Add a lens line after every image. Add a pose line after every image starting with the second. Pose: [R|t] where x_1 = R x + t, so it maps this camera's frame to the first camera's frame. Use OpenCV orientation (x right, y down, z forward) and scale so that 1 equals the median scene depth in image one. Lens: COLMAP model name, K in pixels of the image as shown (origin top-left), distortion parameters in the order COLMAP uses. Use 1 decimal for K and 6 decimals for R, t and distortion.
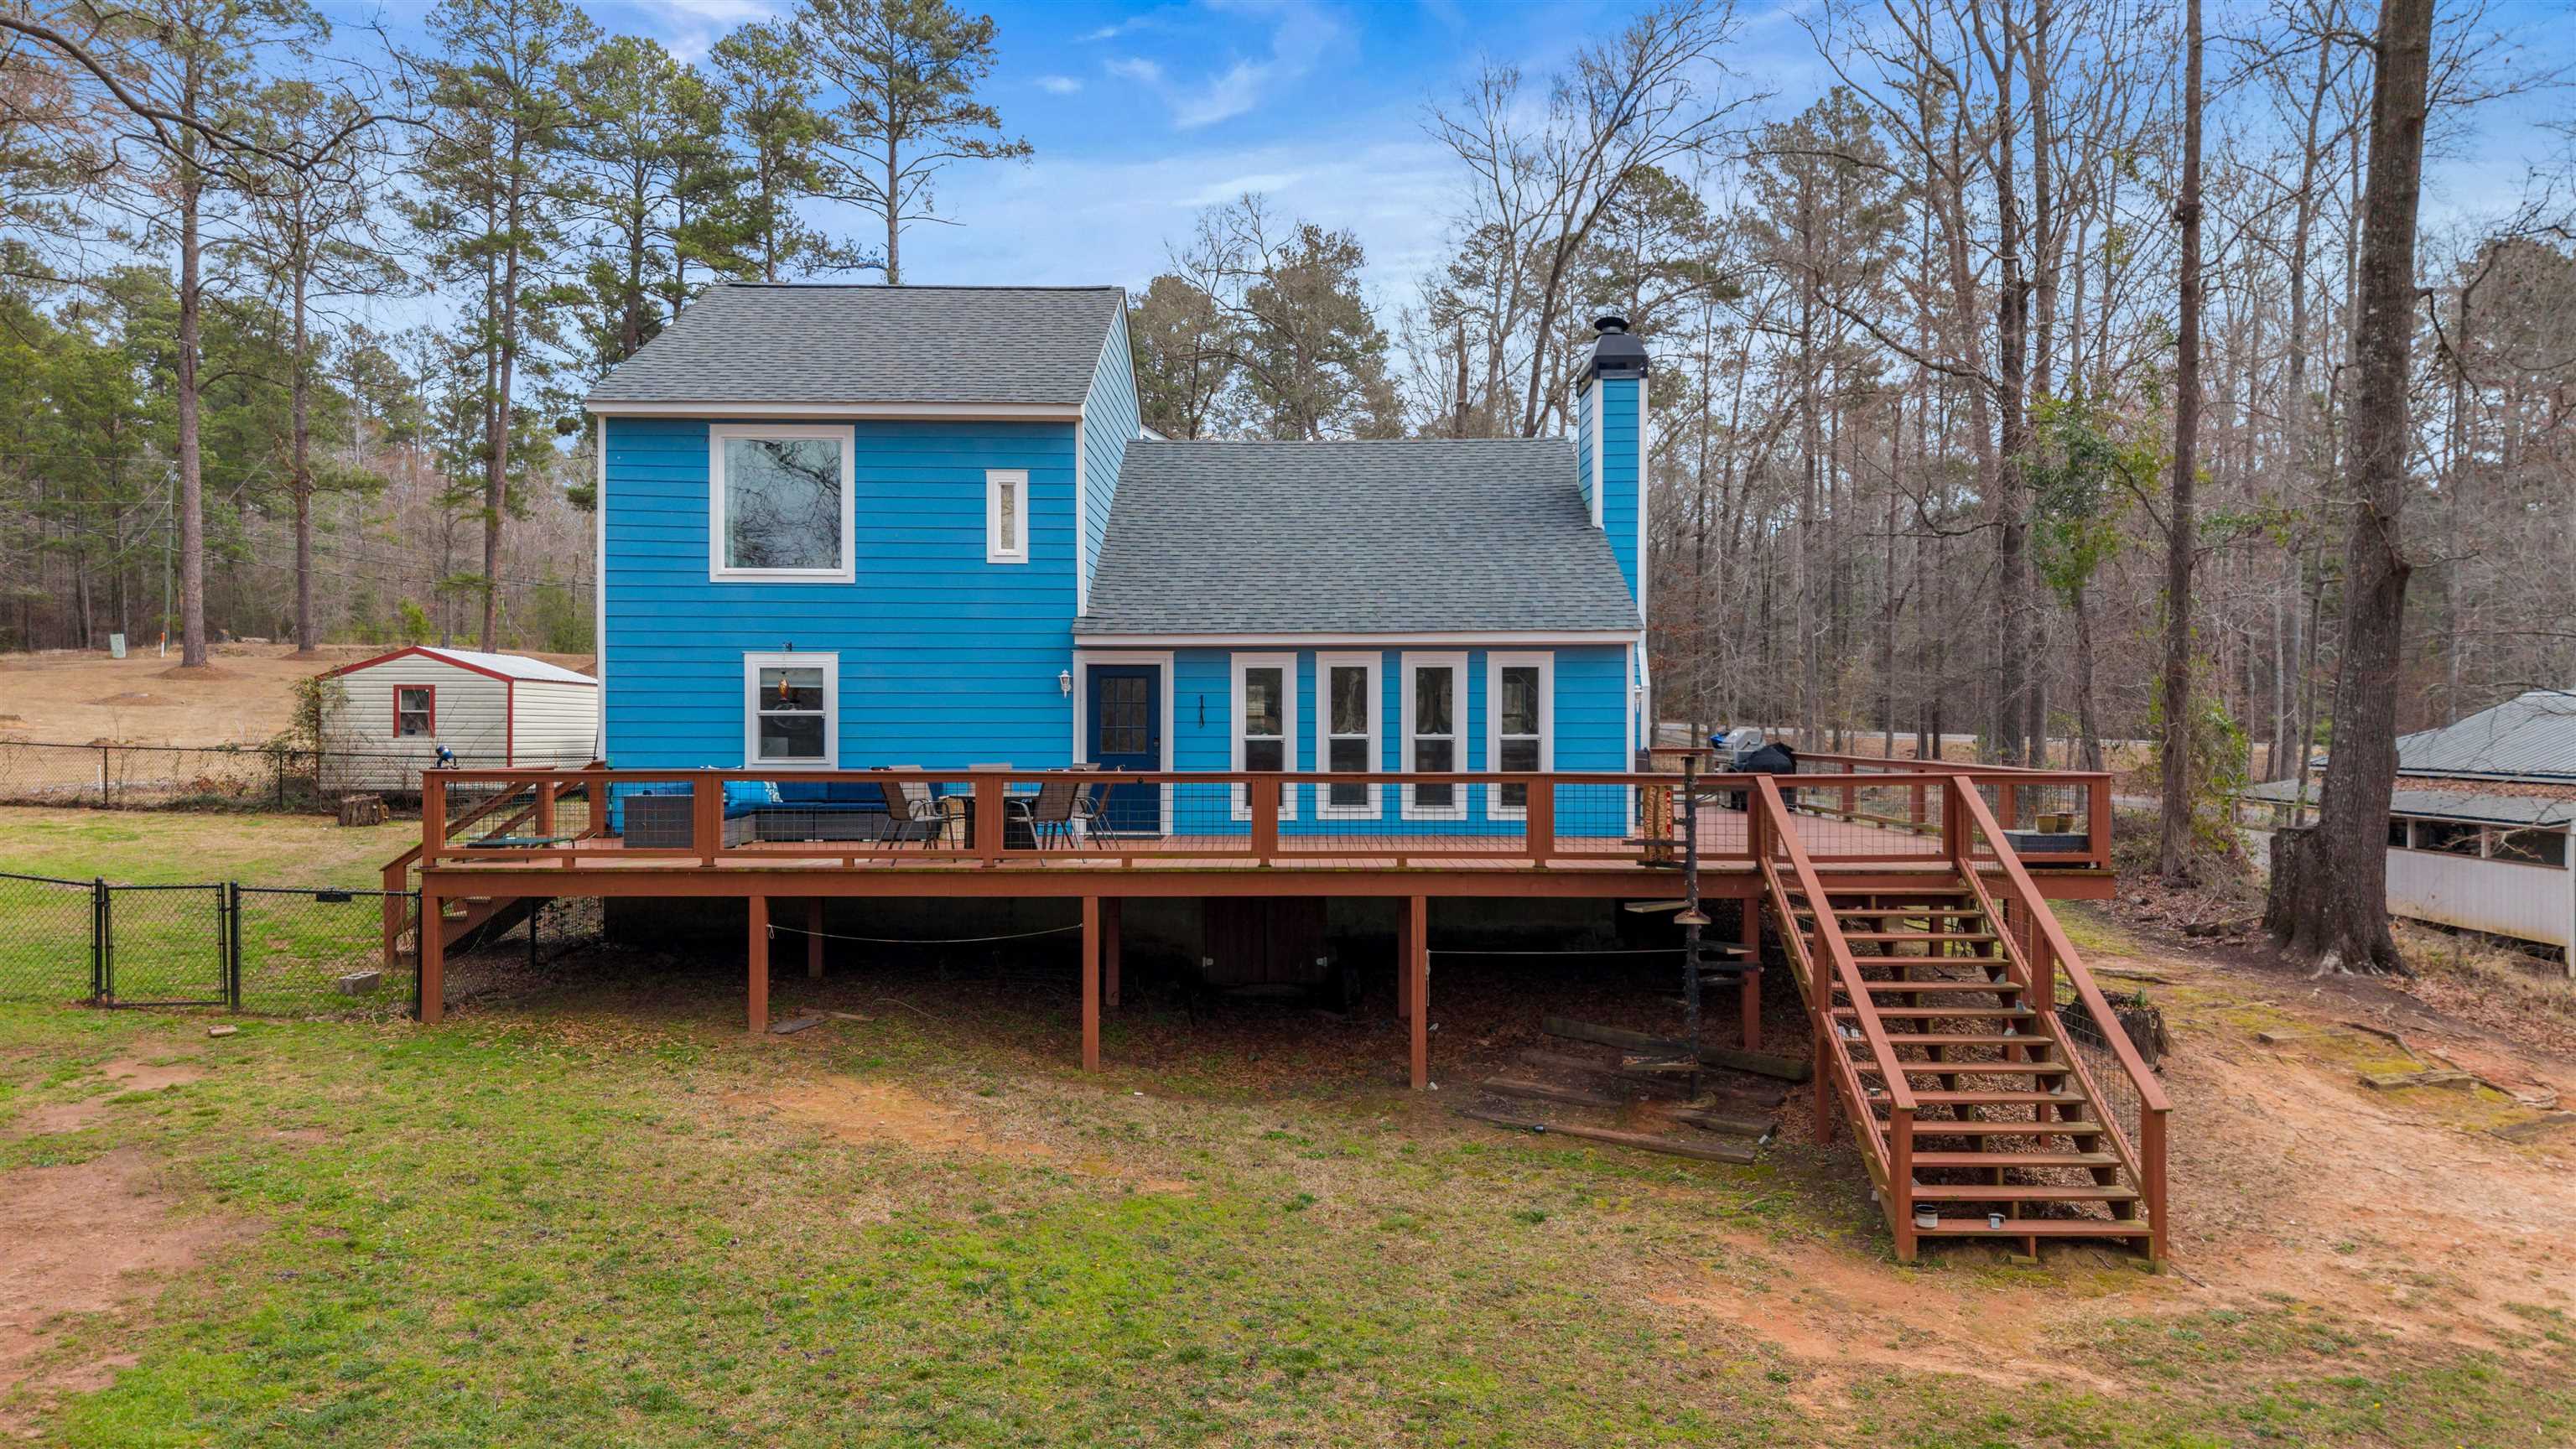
lens RADIAL K [[1734.7, 0, 1288.0], [0, 1734.7, 724.5], [0, 0, 1]] dist [0.015492, -0.021689]
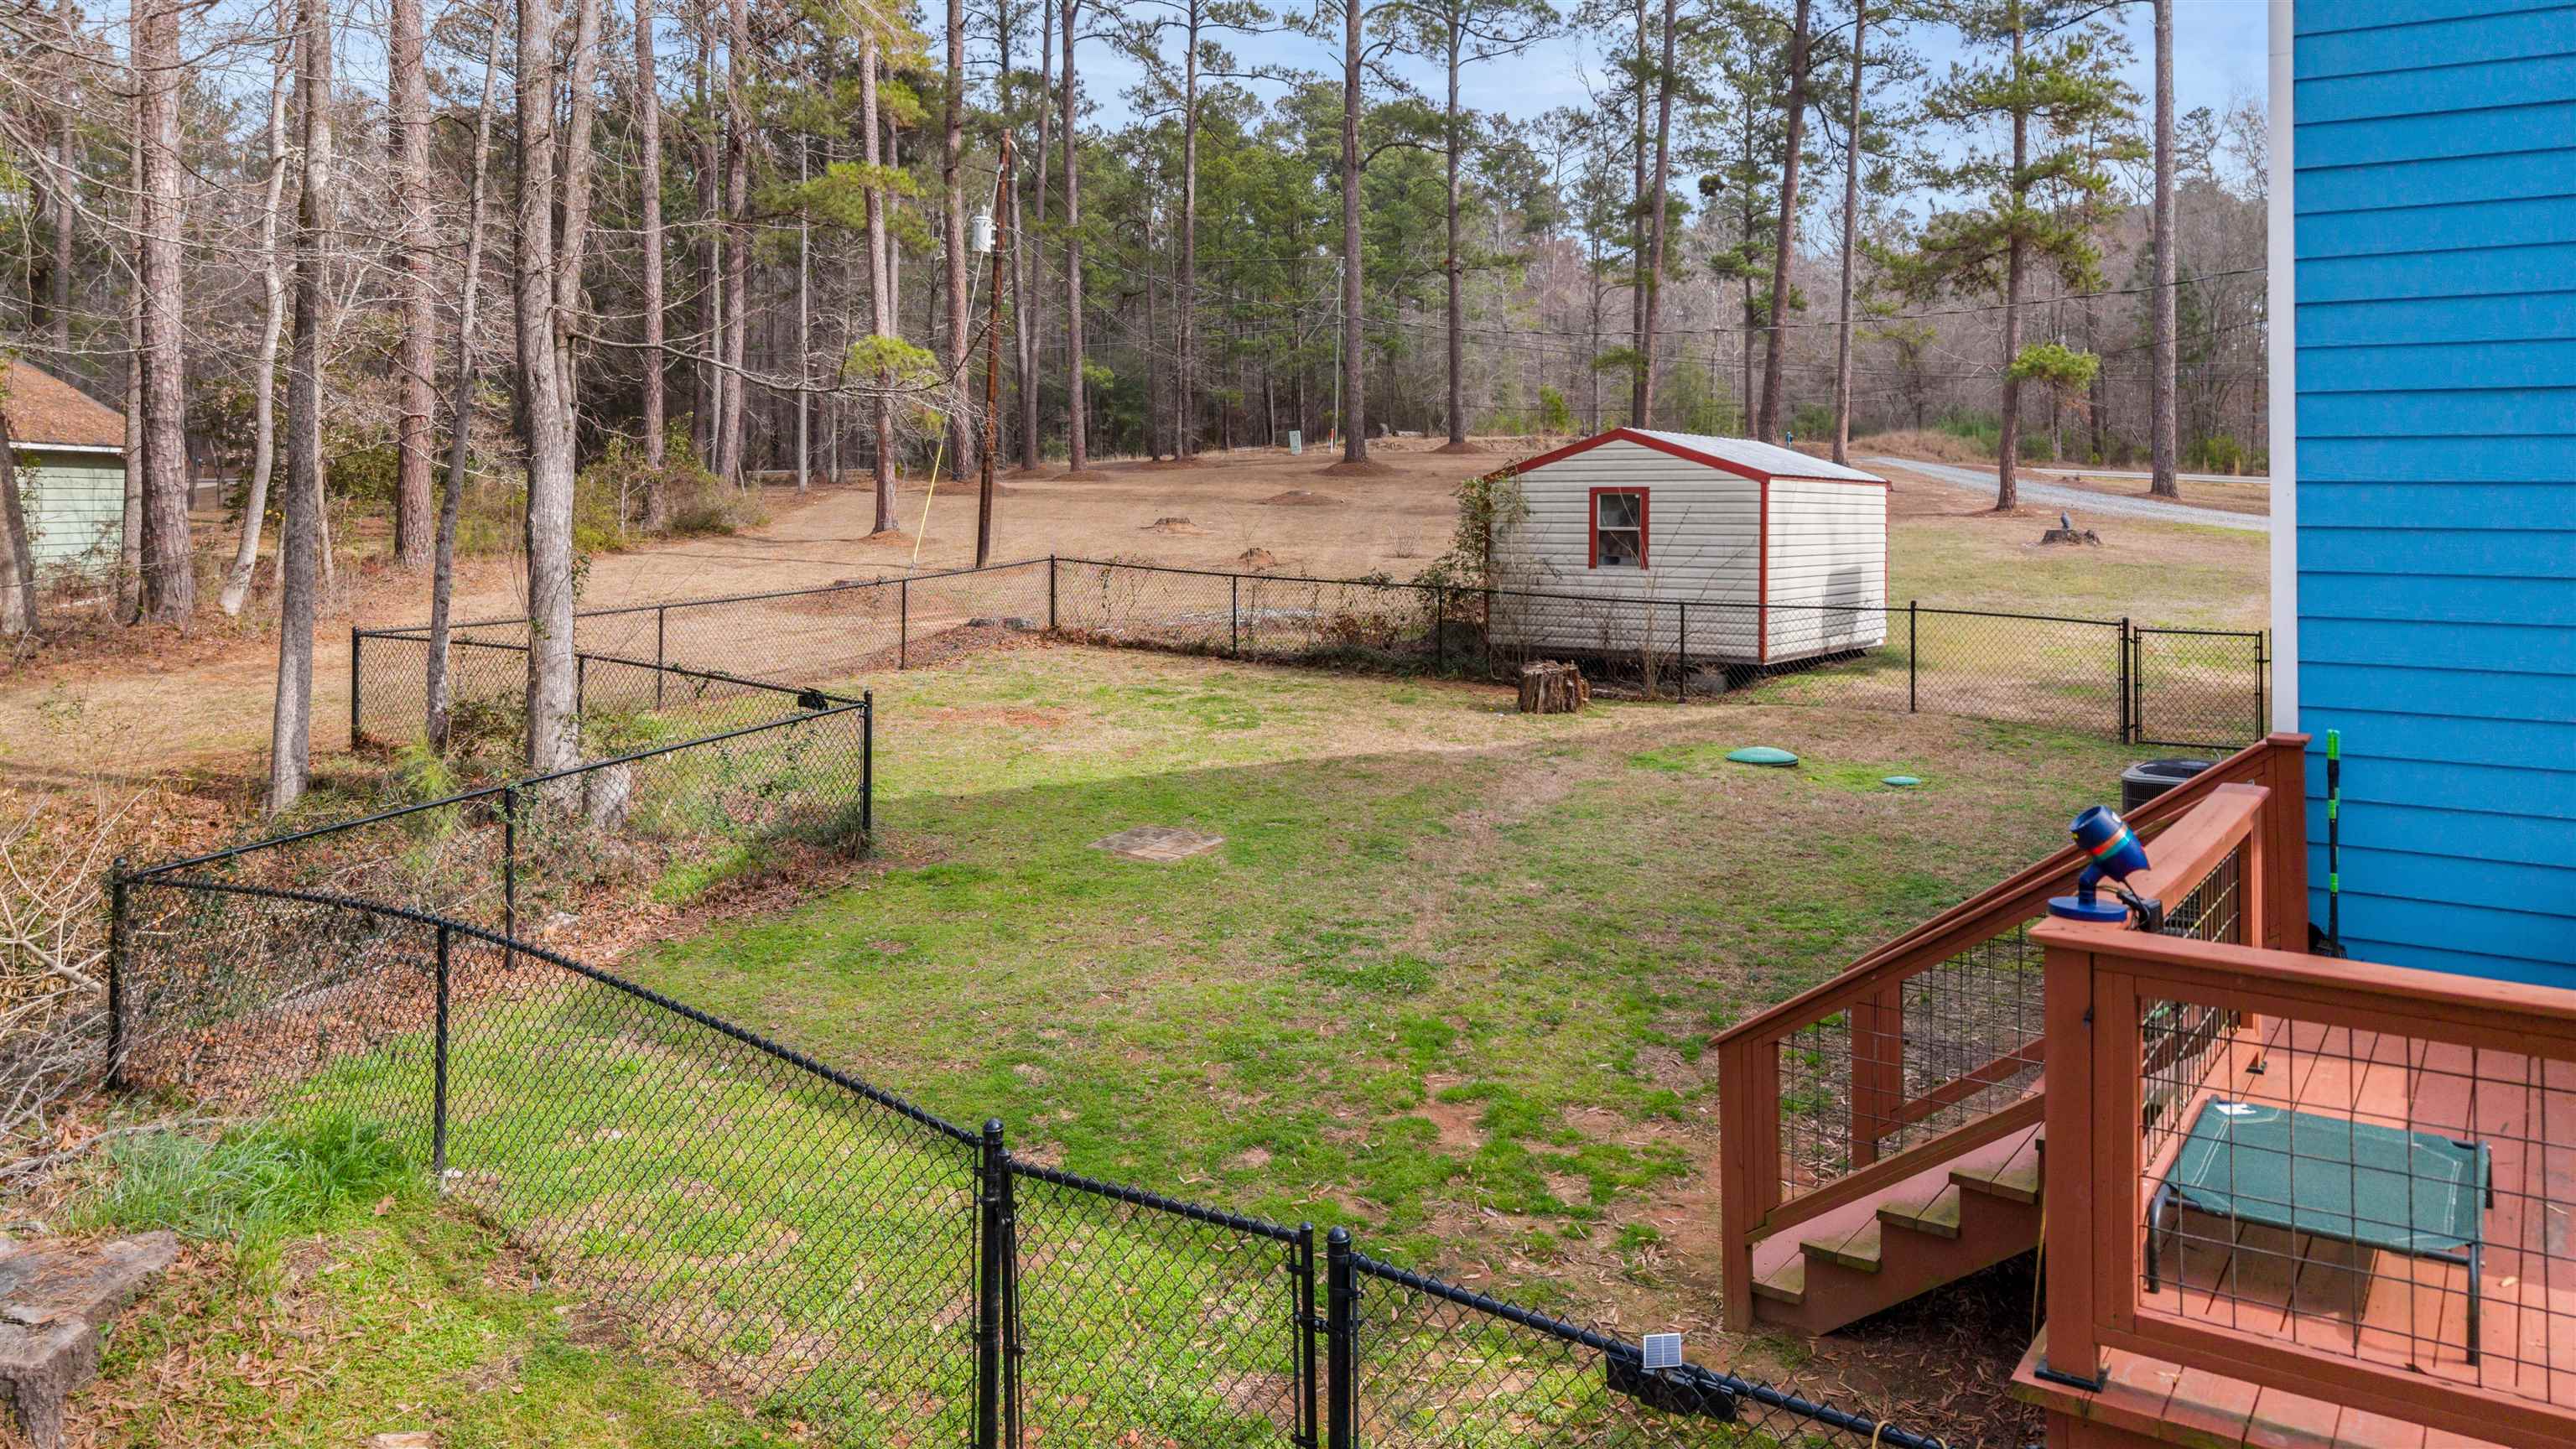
lens RADIAL K [[1734.7, 0, 1288.0], [0, 1734.7, 724.5], [0, 0, 1]] dist [0.015492, -0.021689]
pose [[0.822735, 0.071190, -0.563949, -0.156011], [-0.001904, 0.992466, 0.122507, -0.009516], [0.568422, -0.099717, 0.816672, 0.262481]]
